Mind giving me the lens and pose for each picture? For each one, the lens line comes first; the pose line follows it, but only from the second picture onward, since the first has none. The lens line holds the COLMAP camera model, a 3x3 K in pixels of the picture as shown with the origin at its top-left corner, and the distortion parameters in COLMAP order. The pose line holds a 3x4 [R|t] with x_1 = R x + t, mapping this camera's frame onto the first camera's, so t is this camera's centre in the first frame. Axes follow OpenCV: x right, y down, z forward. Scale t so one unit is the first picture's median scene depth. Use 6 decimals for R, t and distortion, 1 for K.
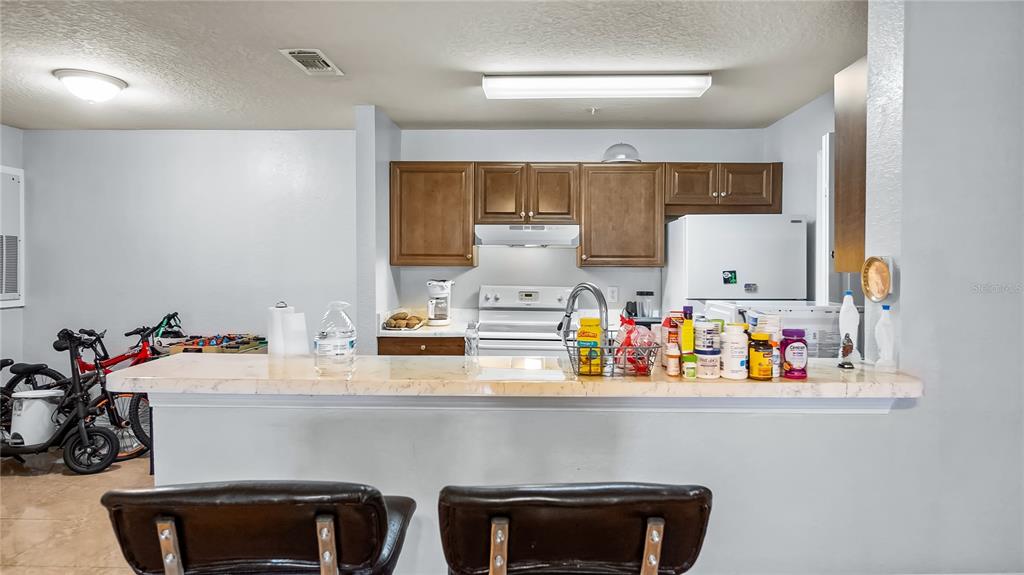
lens RADIAL K [[561.5, 0, 512.0], [0, 561.5, 287.5], [0, 0, 1]] dist [-0.003224, -0.001440]
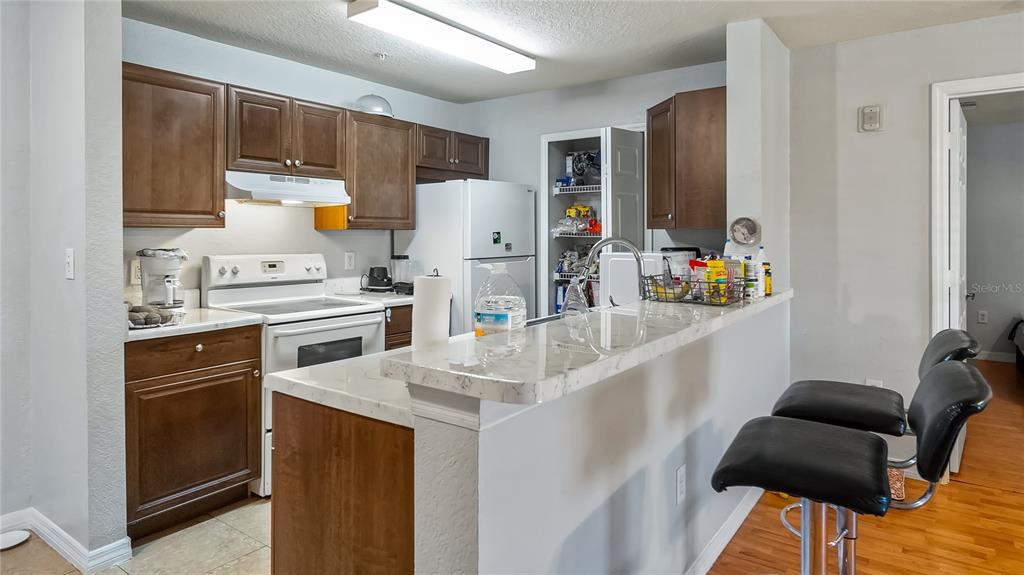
lens RADIAL K [[598.4, 0, 515.2], [0, 598.4, 236.7], [0, 0, 1]] dist [-0.002246, -0.000871]
pose [[0.571267, -0.008454, 0.820721, -0.490171], [0.040002, 0.999045, -0.017553, 0.001494], [-0.819789, 0.042858, 0.571060, 0.260278]]
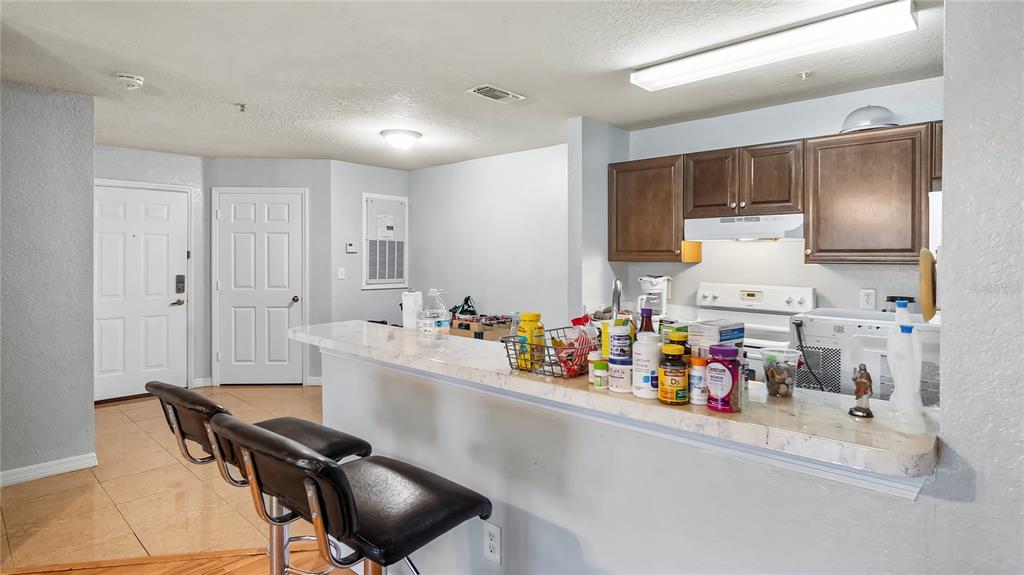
lens RADIAL K [[534.4, 0, 512.0], [0, 534.4, 287.5], [0, 0, 1]] dist [0.000071, 0.000036]
pose [[0.748384, 0.035021, -0.662341, 0.327952], [-0.028895, 0.999378, 0.020193, -0.004684], [0.662636, 0.004026, 0.748931, 0.115157]]
